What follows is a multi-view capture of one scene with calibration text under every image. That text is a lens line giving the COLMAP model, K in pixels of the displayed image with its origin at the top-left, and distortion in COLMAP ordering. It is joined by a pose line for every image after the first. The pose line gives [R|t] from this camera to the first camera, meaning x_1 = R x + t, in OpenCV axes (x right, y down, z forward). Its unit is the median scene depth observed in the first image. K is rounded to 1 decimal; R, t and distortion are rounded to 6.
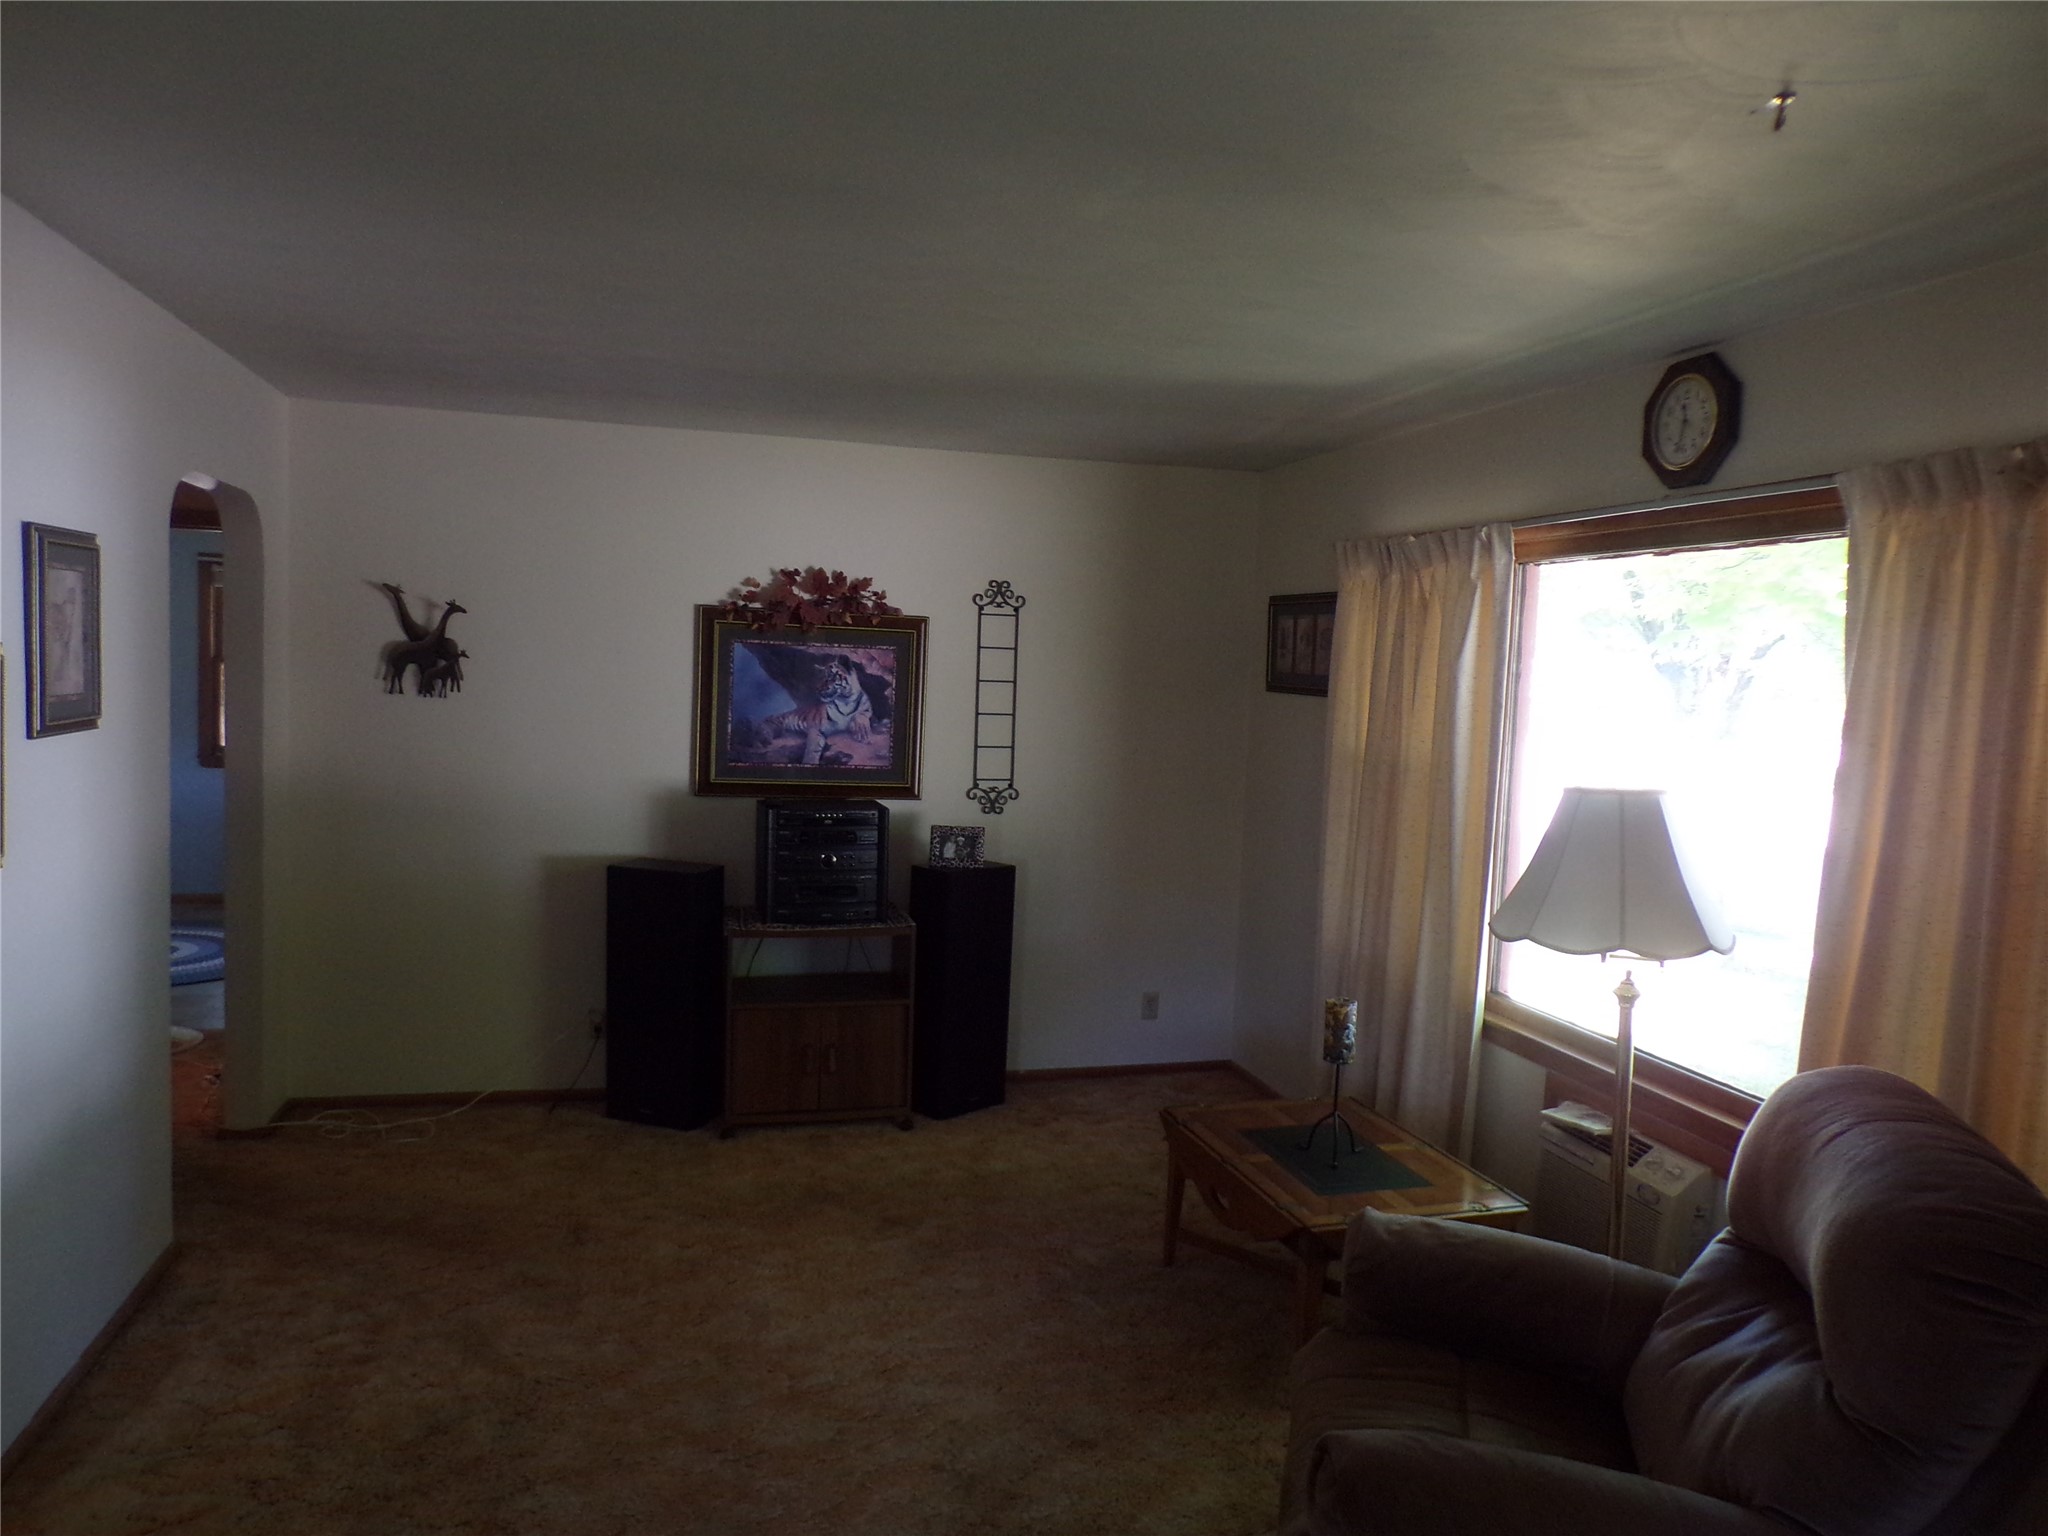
lens RADIAL K [[1417.3, 0, 1013.1], [0, 1417.3, 768.2], [0, 0, 1]] dist [-0.001639, 0.003977]
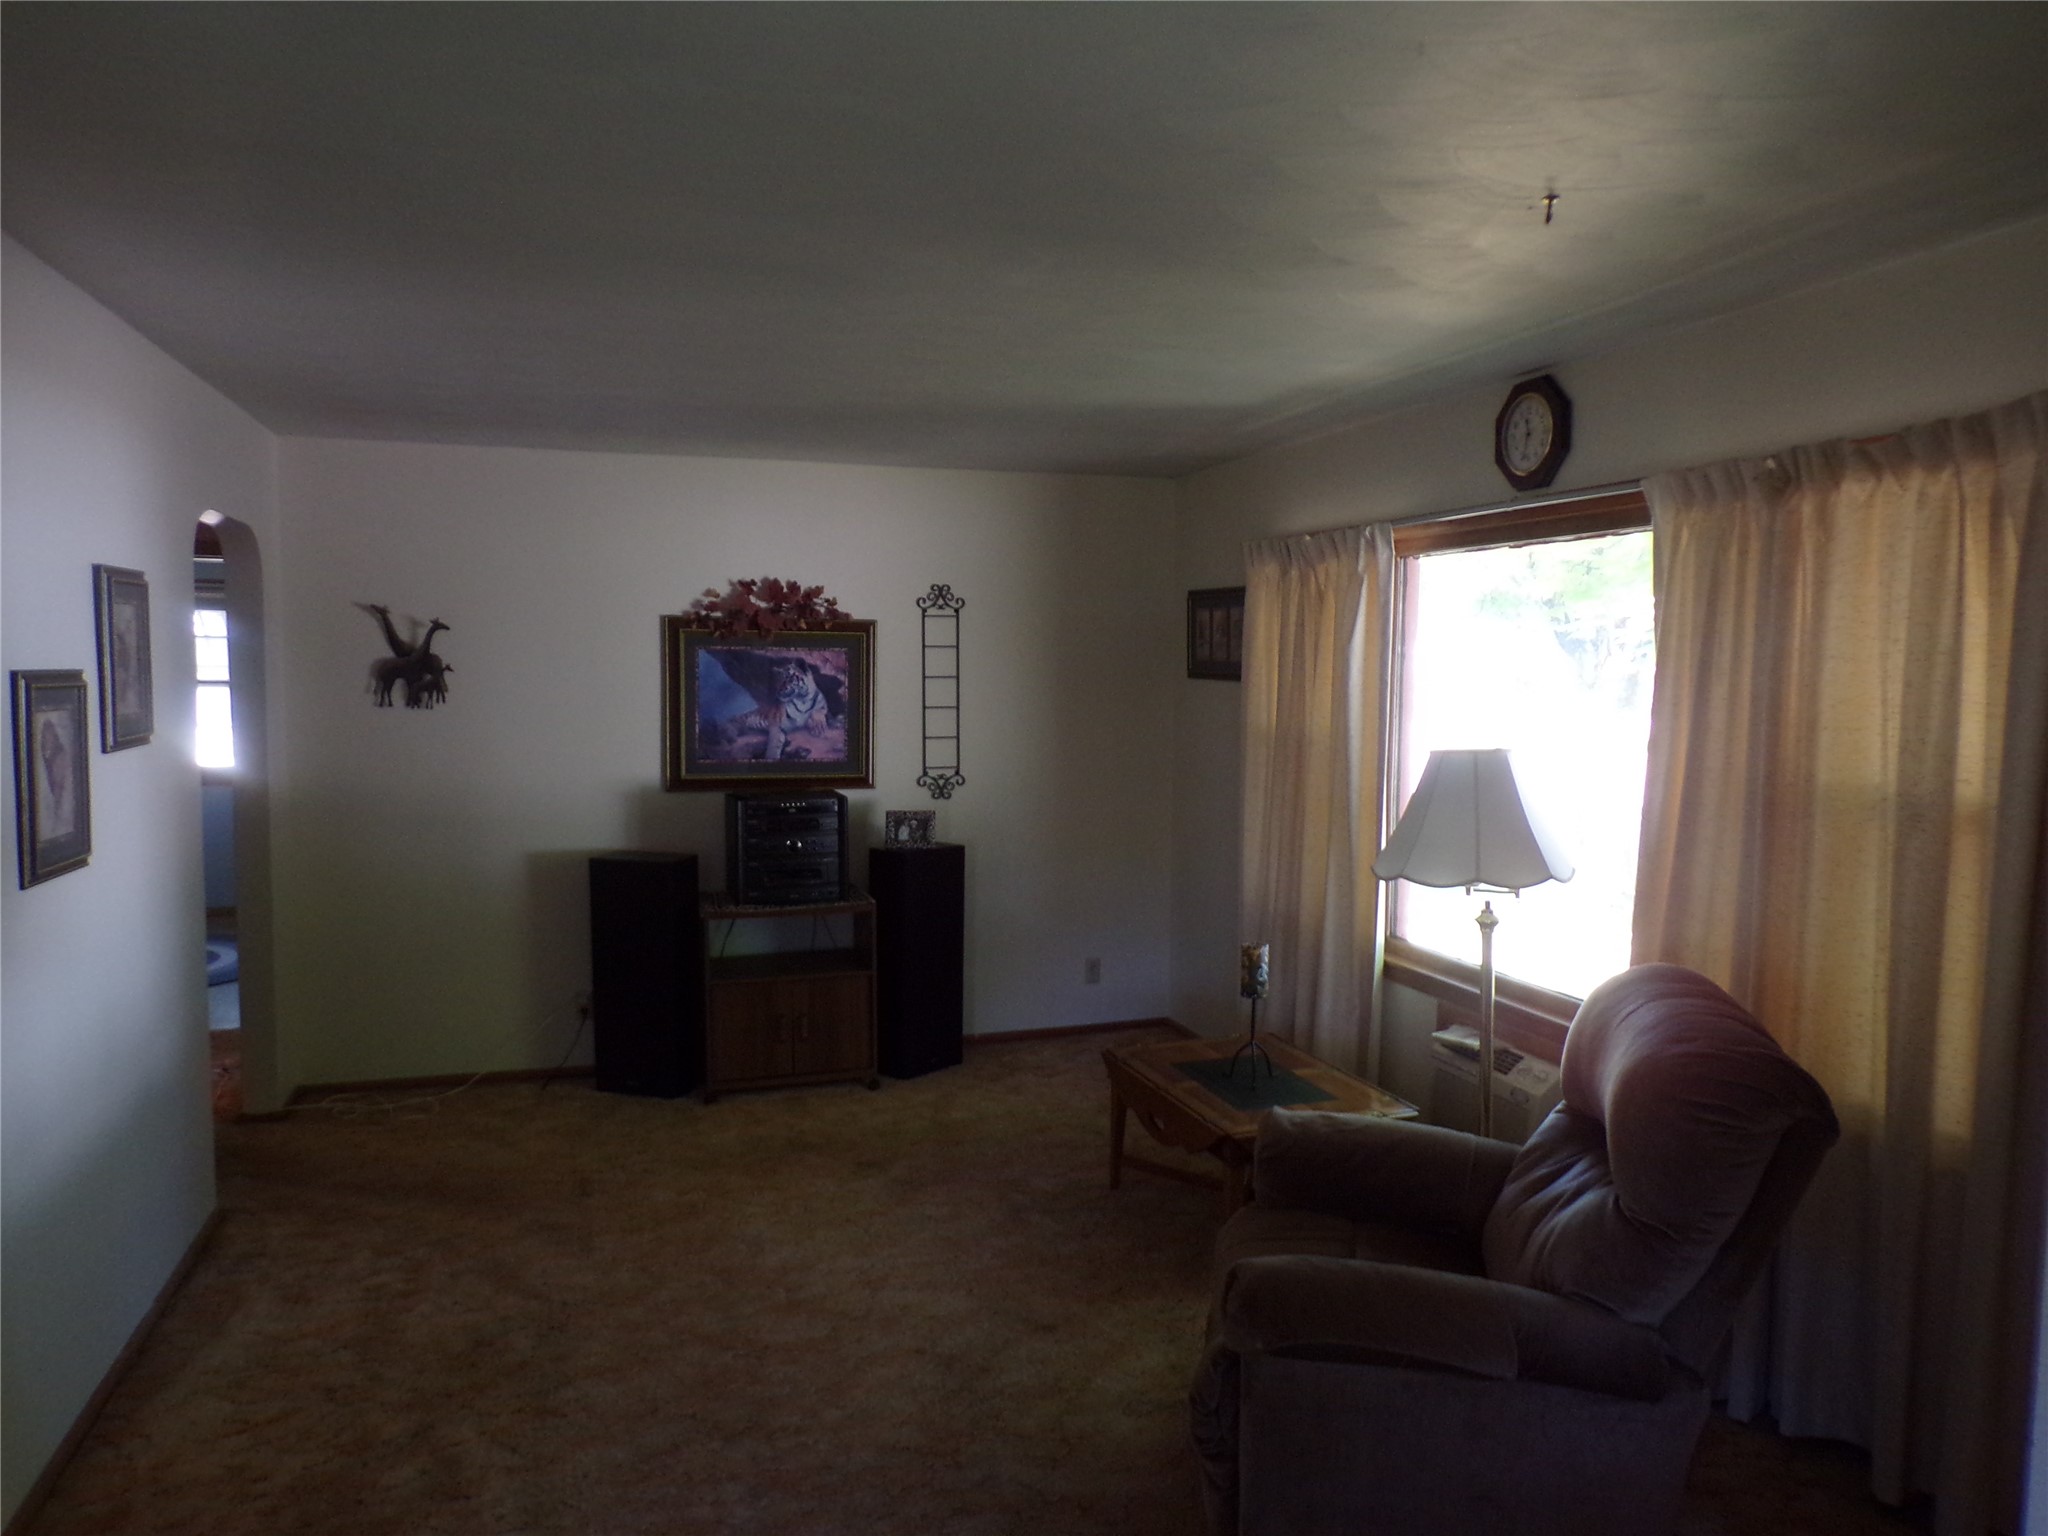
lens RADIAL K [[1417.3, 0, 1013.1], [0, 1417.3, 768.2], [0, 0, 1]] dist [-0.001639, 0.003977]
pose [[0.998453, -0.035781, 0.042564, -0.007600], [0.035686, 0.999359, 0.002994, 0.010504], [-0.042643, -0.001471, 0.999089, -0.131195]]
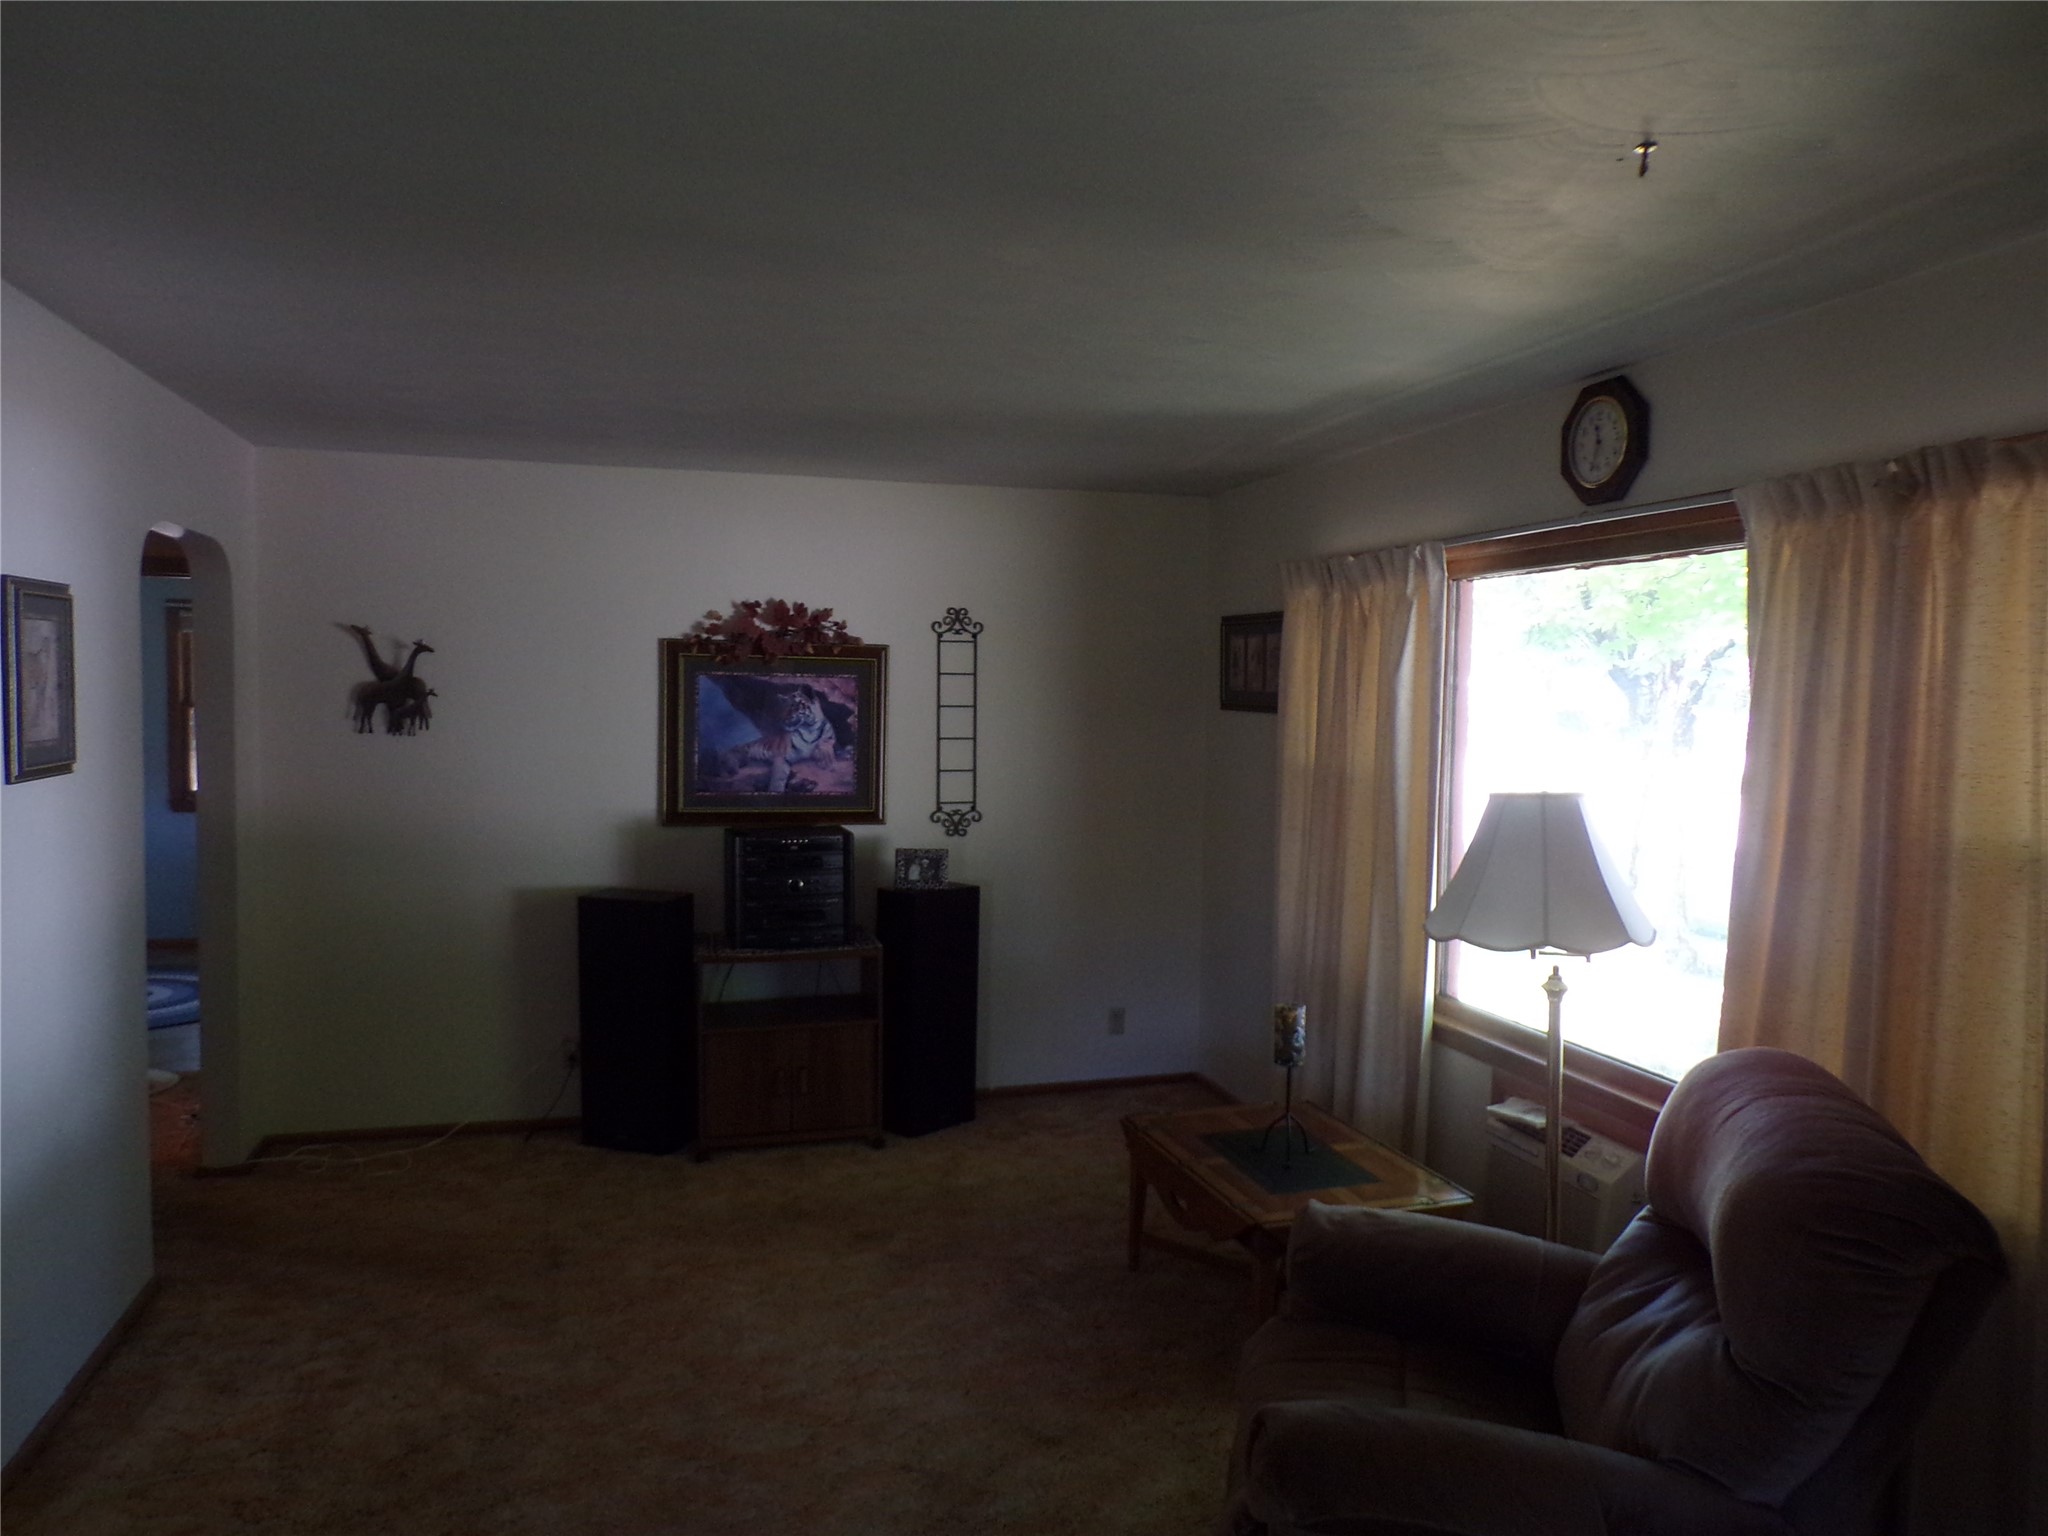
lens RADIAL K [[1417.3, 0, 1013.1], [0, 1417.3, 768.2], [0, 0, 1]] dist [-0.001639, 0.003977]
pose [[0.999535, -0.025613, 0.016539, 0.015647], [0.025909, 0.999503, -0.017949, 0.003999], [-0.016071, 0.018369, 0.999702, -0.032635]]
